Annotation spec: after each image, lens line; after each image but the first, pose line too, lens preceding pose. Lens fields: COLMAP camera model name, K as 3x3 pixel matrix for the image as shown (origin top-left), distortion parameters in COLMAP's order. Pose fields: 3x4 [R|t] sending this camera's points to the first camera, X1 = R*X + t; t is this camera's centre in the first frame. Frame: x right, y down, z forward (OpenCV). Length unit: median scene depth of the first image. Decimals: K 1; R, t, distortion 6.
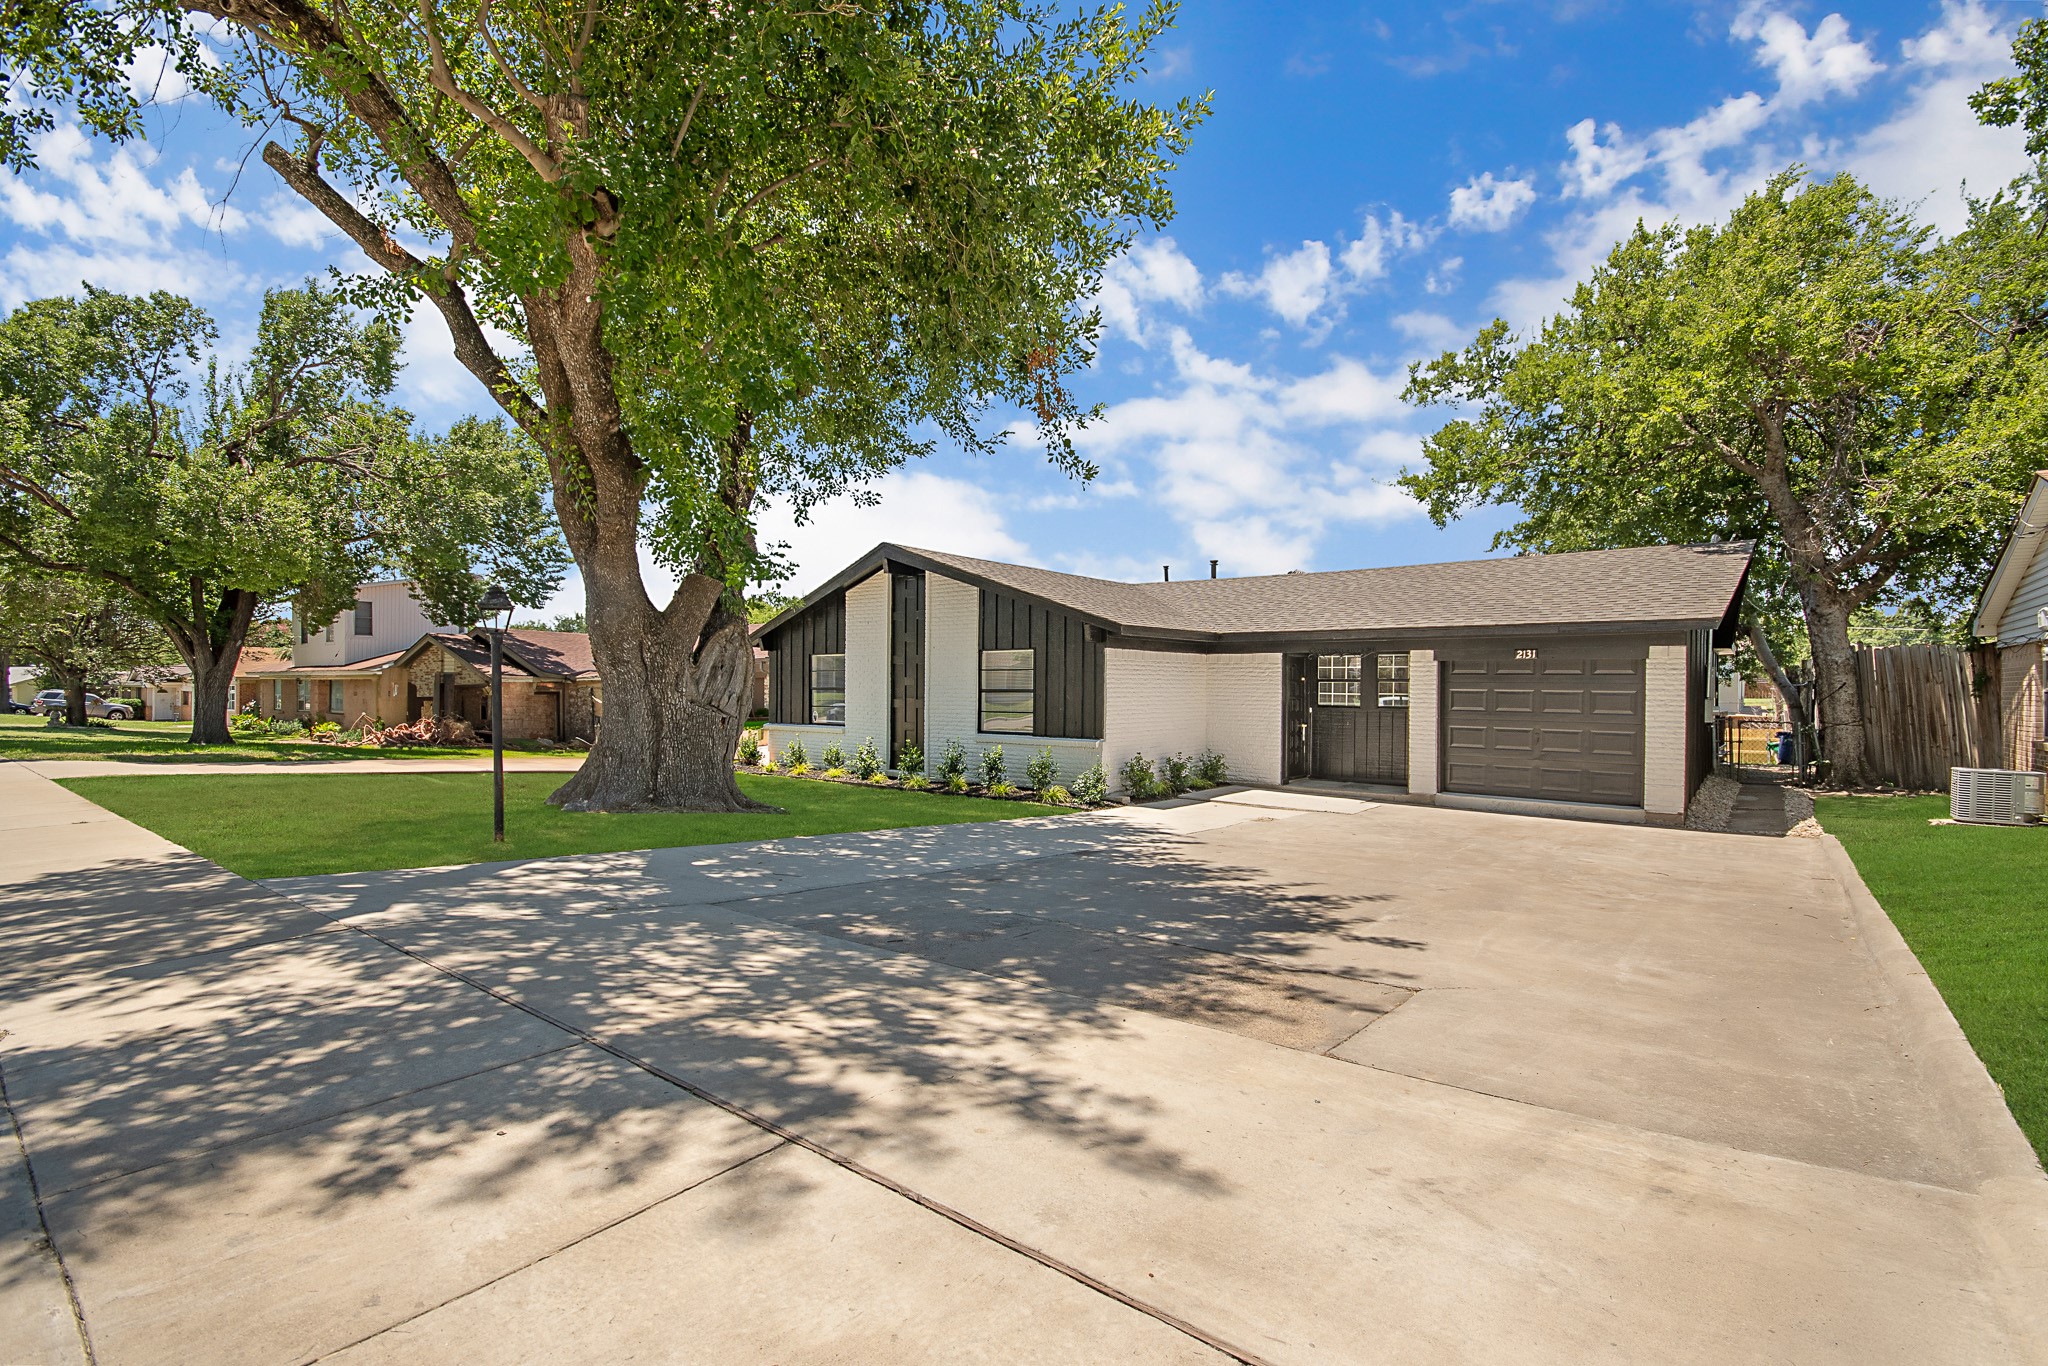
lens RADIAL K [[873.2, 0, 1010.9], [0, 873.2, 685.7], [0, 0, 1]] dist [0.003518, -0.000376]
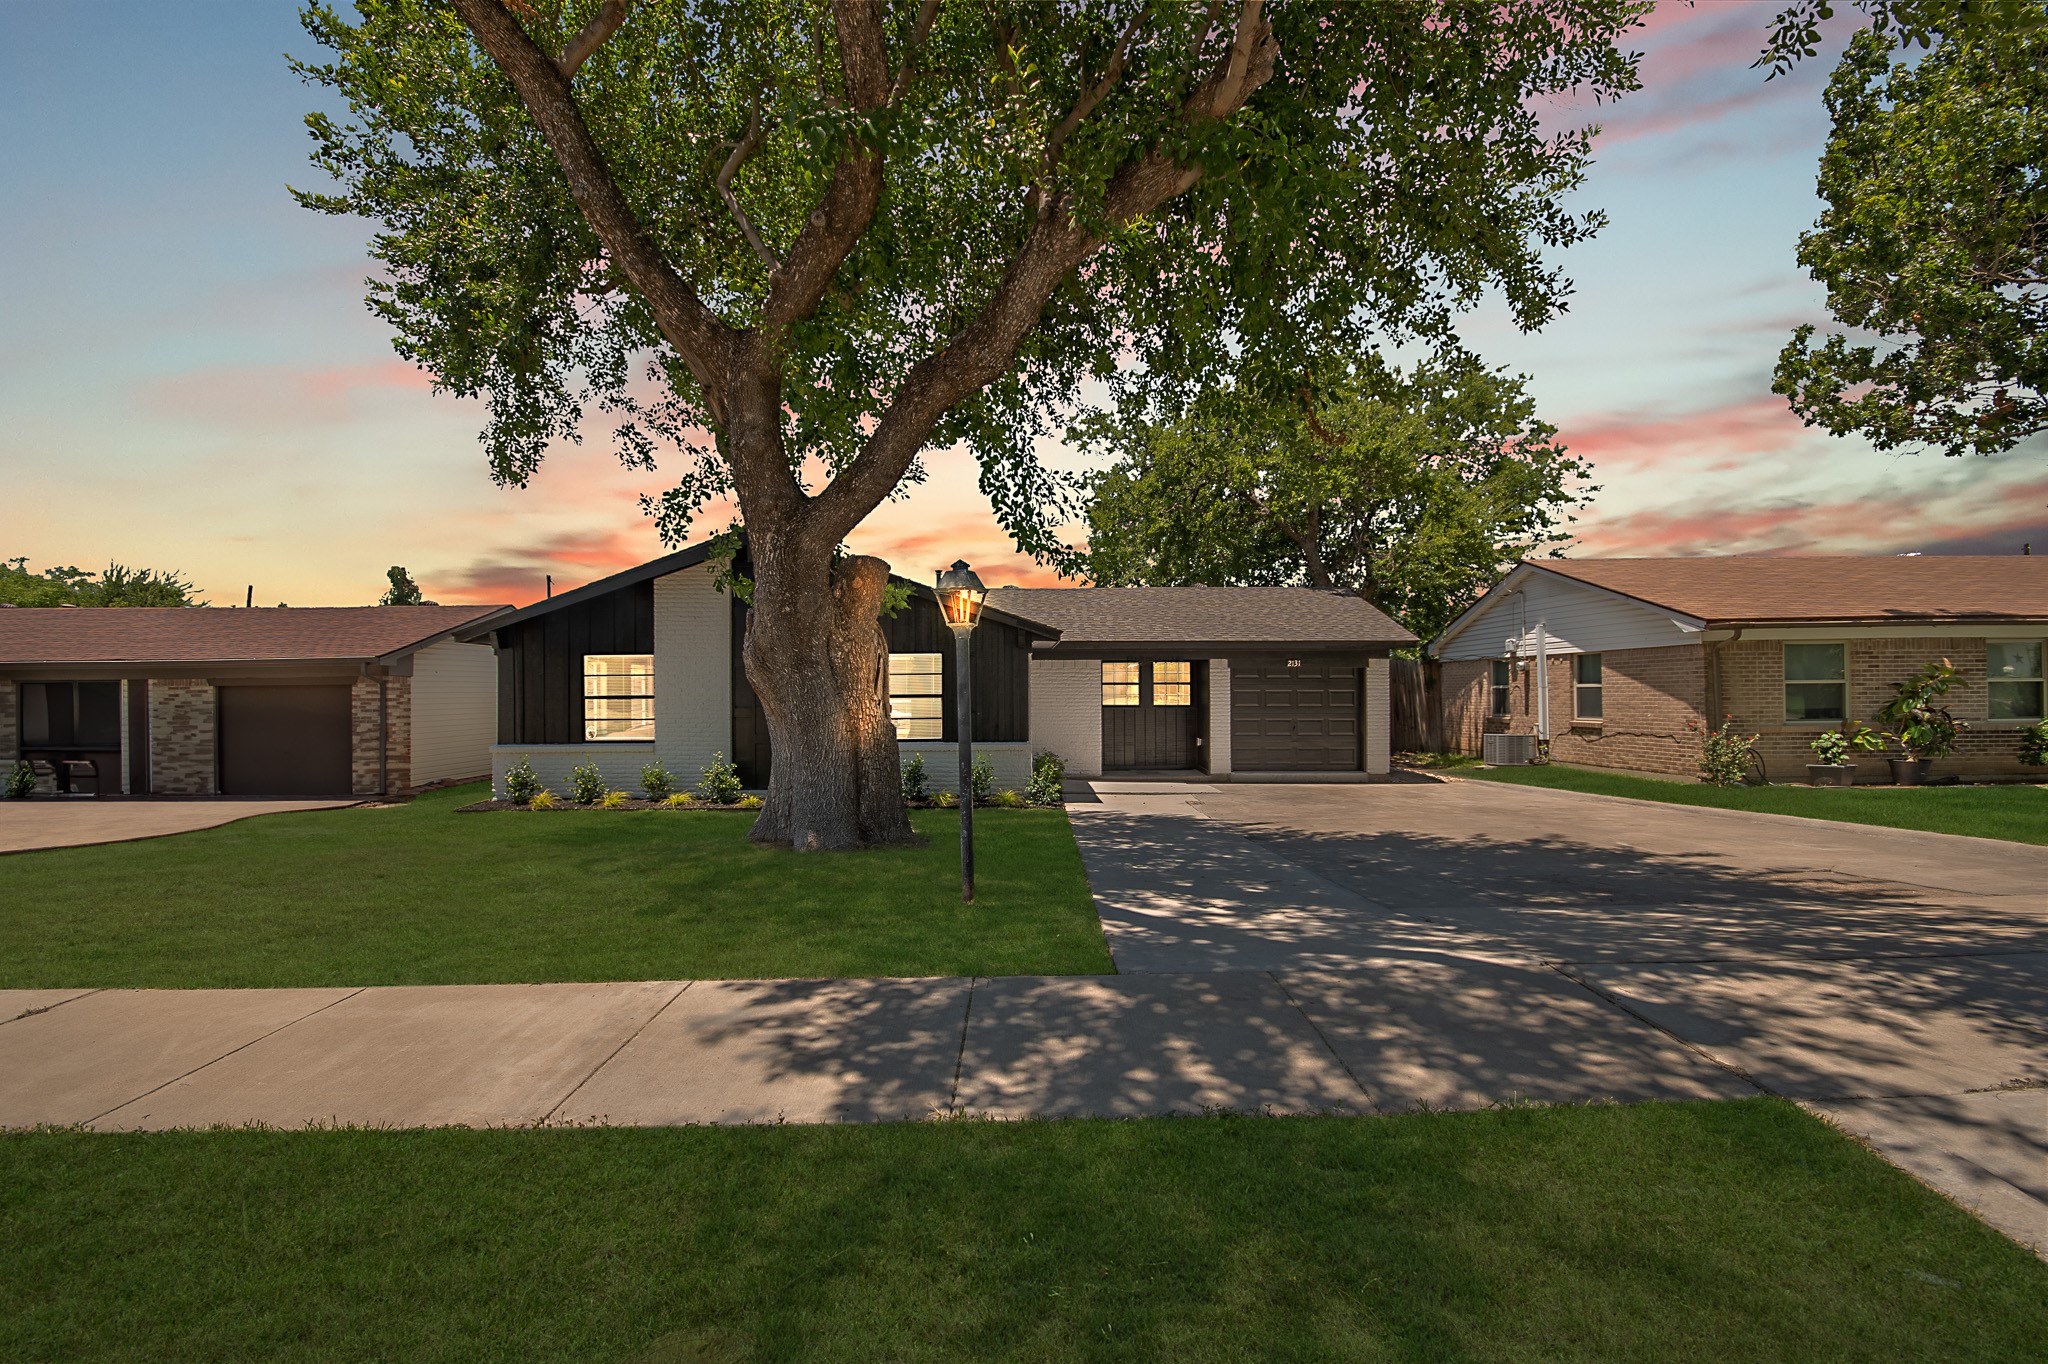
lens RADIAL K [[873.2, 0, 1025.2], [0, 873.2, 689.8], [0, 0, 1]] dist [0.003518, -0.000376]
pose [[0.778166, -0.008566, 0.628000, -0.573830], [0.008548, 0.999959, 0.003048, -0.003332], [-0.628000, 0.002997, 0.778207, 0.214066]]
